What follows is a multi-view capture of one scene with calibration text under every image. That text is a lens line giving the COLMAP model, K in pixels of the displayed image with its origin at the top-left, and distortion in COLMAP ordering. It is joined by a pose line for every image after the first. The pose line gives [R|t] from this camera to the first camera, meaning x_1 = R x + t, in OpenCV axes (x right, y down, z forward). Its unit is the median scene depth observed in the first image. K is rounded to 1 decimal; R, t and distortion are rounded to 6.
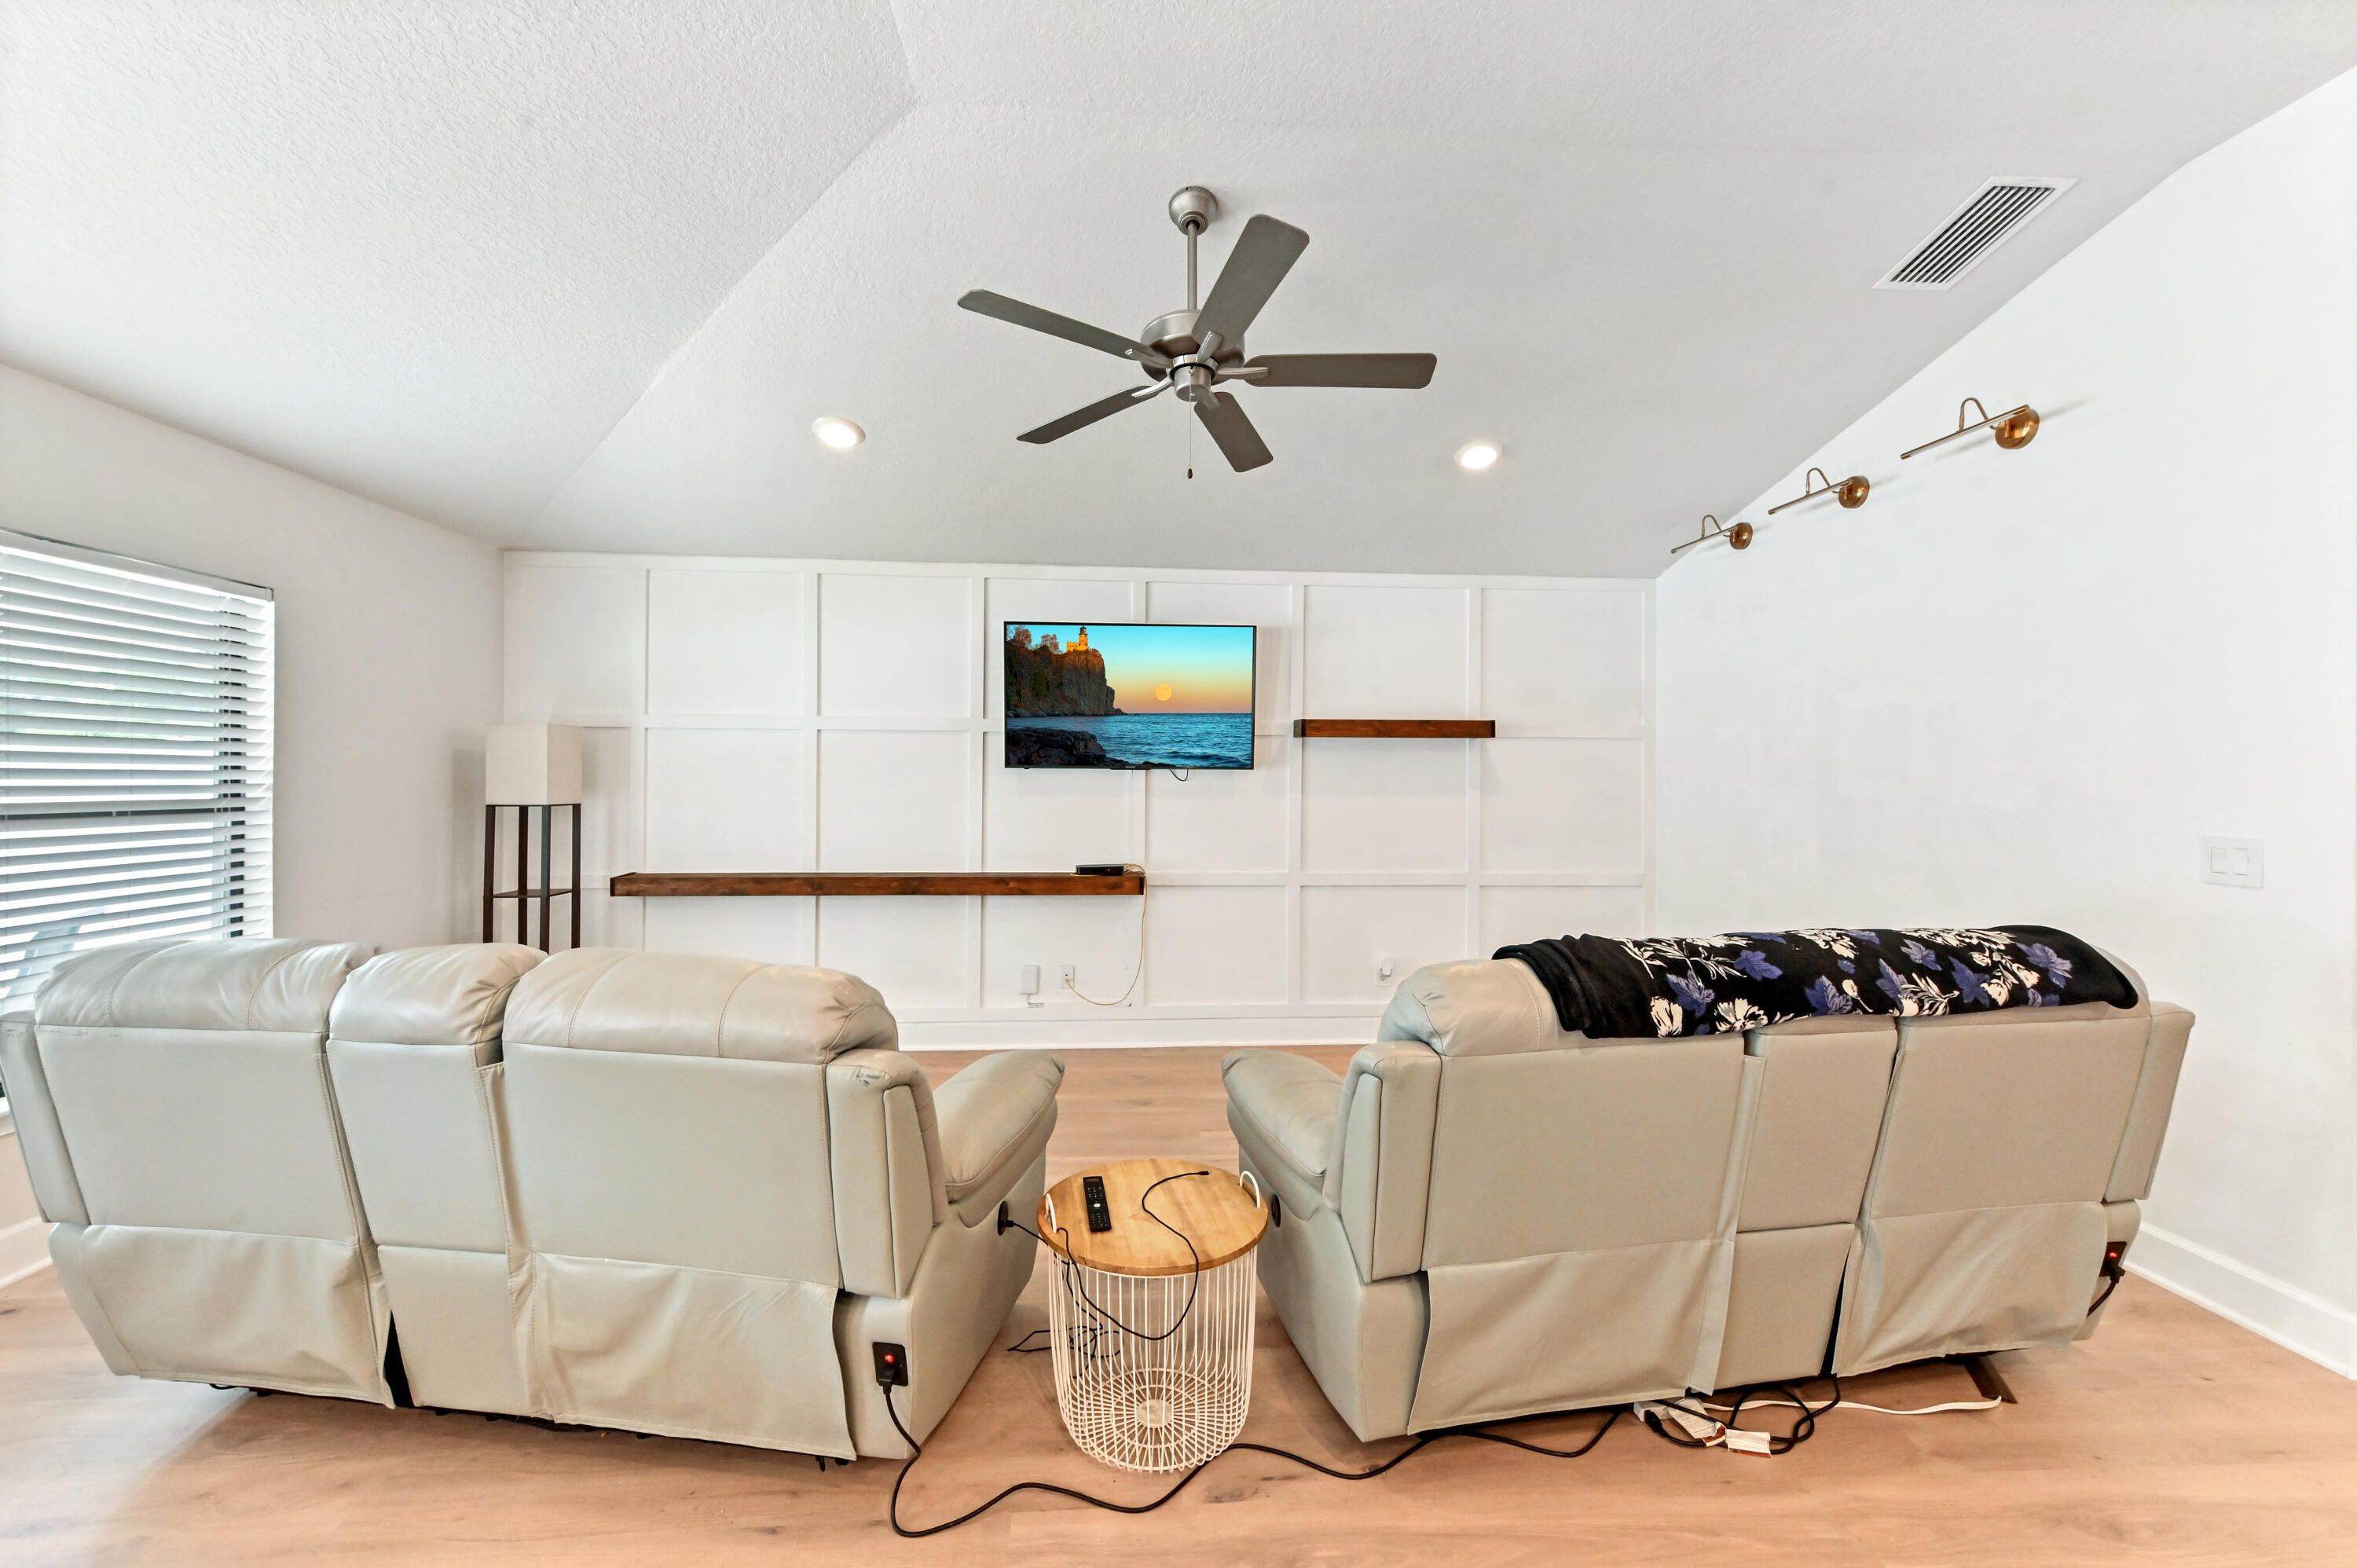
lens RADIAL K [[936.5, 0, 1180.1], [0, 936.5, 779.7], [0, 0, 1]] dist [0.013939, -0.000017]
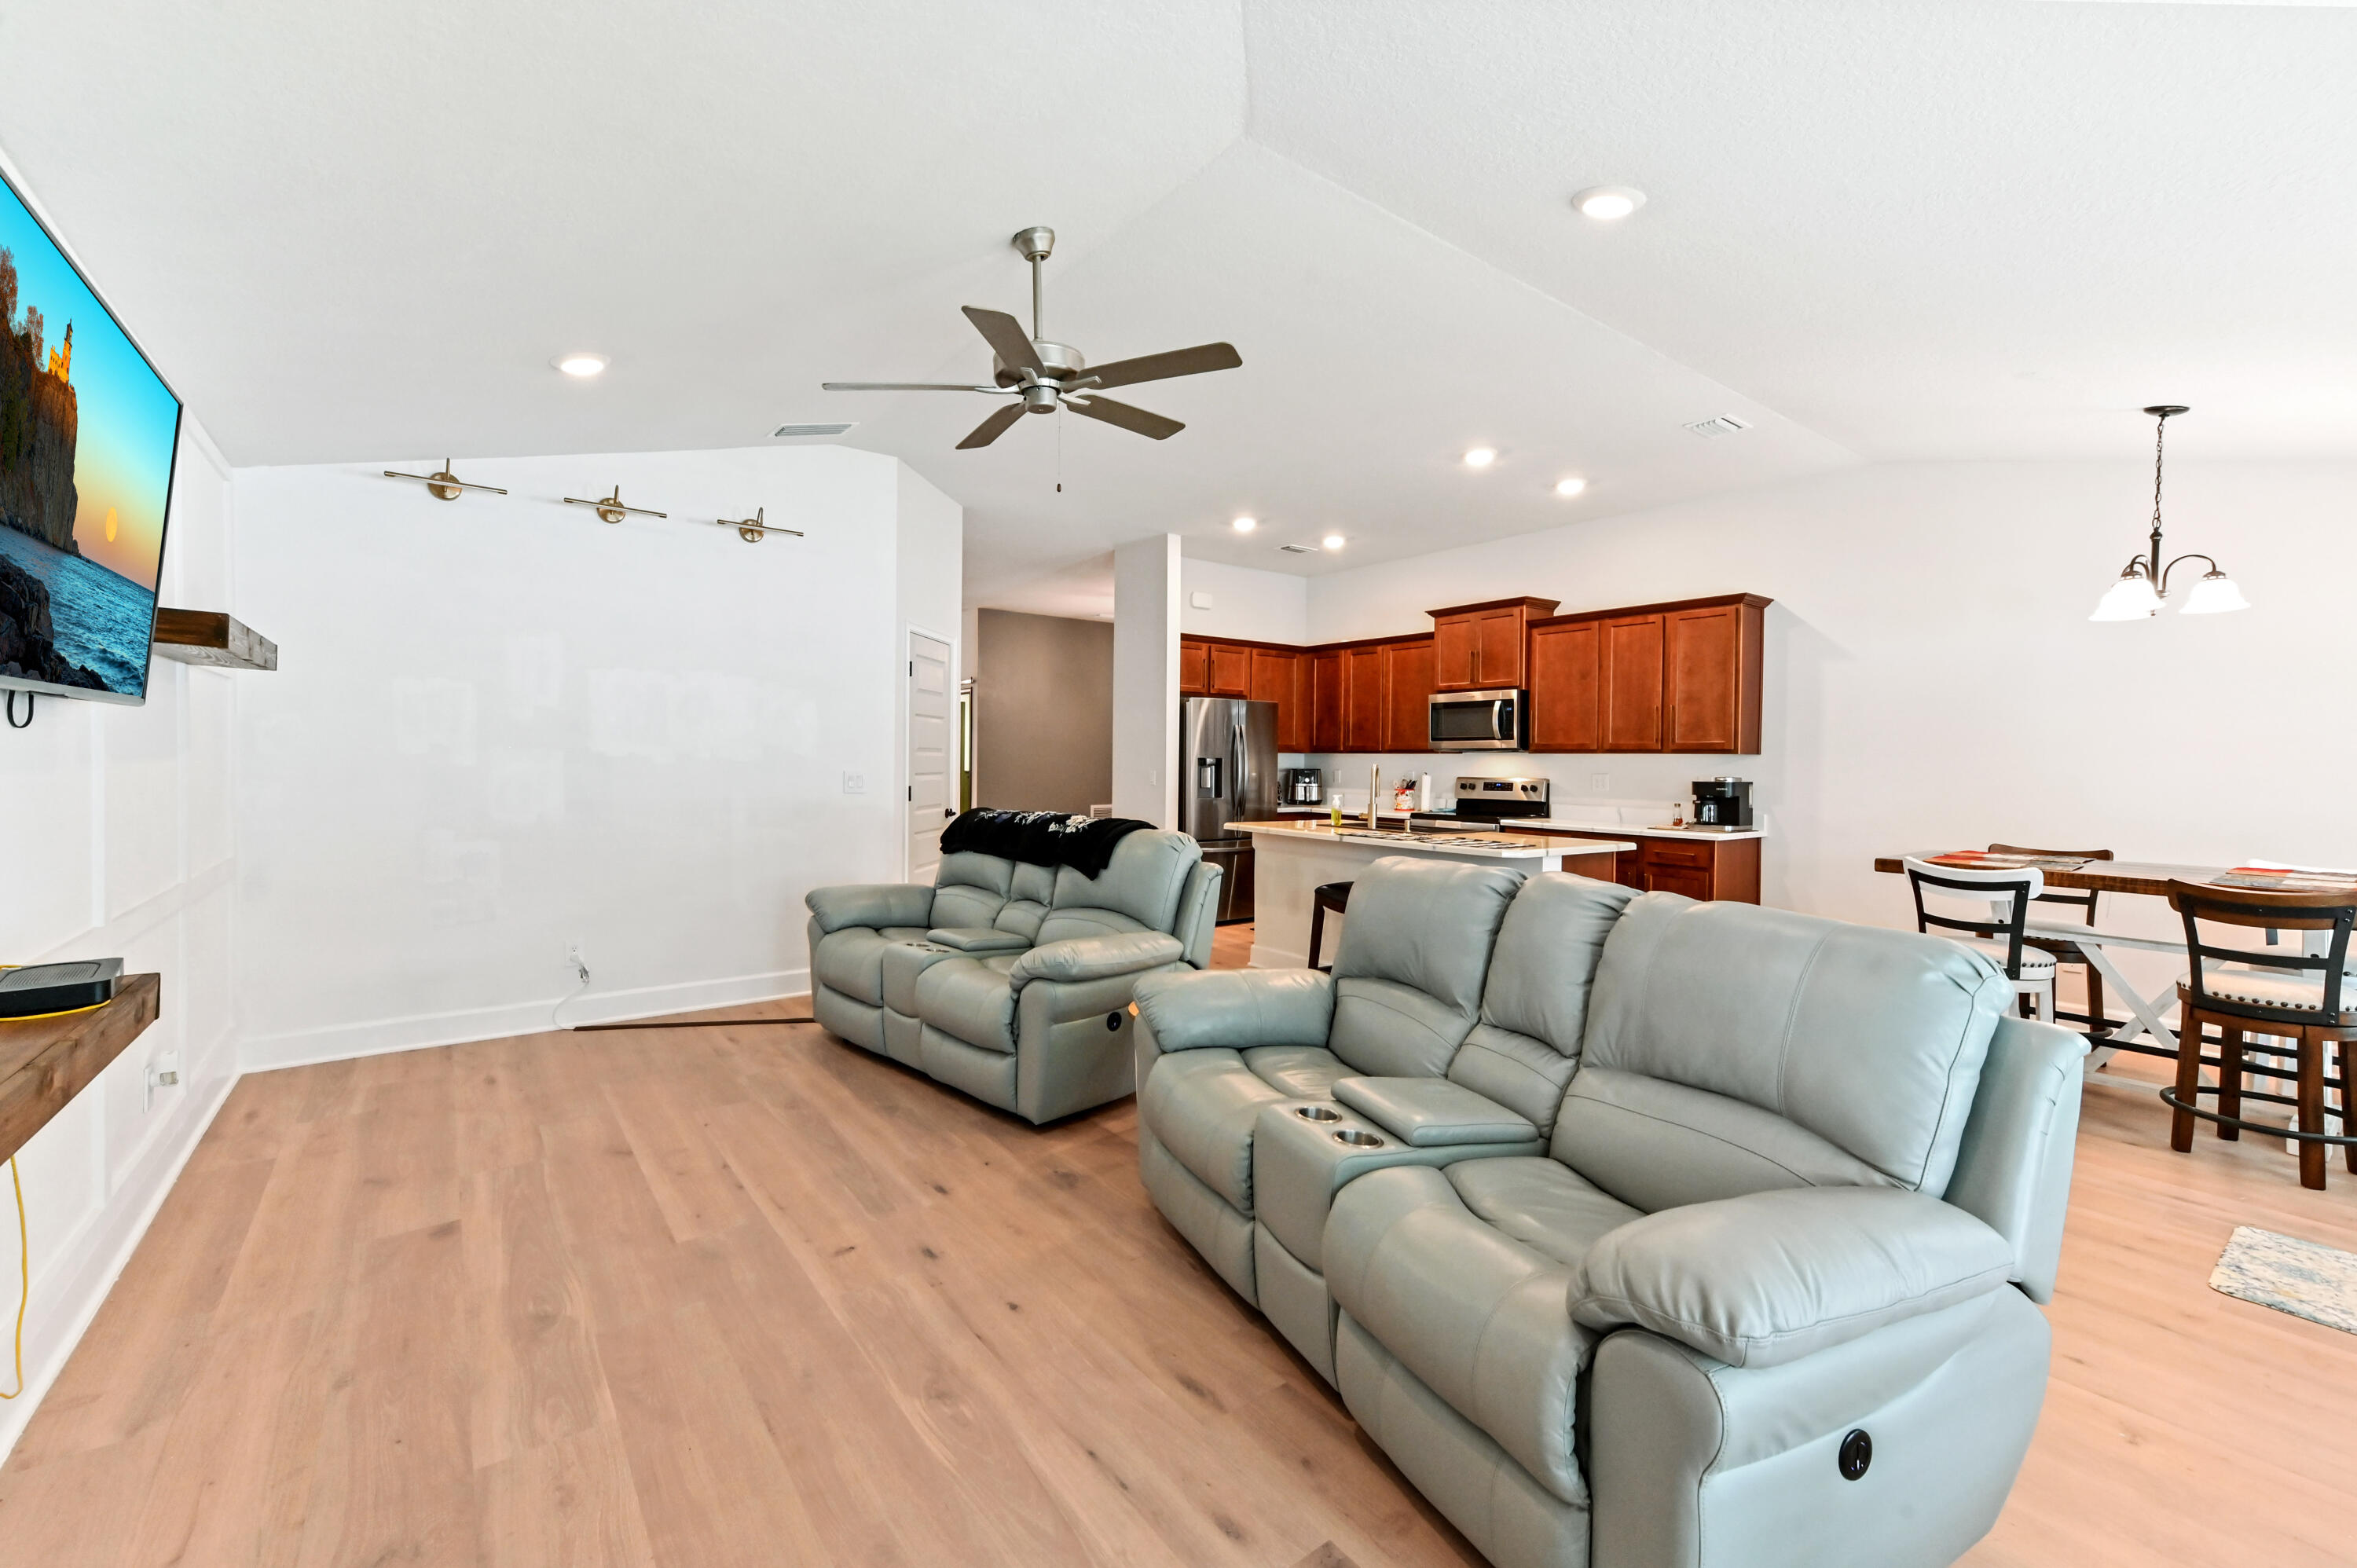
lens RADIAL K [[952.6, 0, 1156.8], [0, 952.6, 773.5], [0, 0, 1]] dist [0.013893, 0.000028]
pose [[-0.540955, -0.025117, 0.840676, -0.823703], [-0.013389, 0.999685, 0.021252, 0.007783], [-0.840945, 0.000240, -0.541121, 1.176423]]
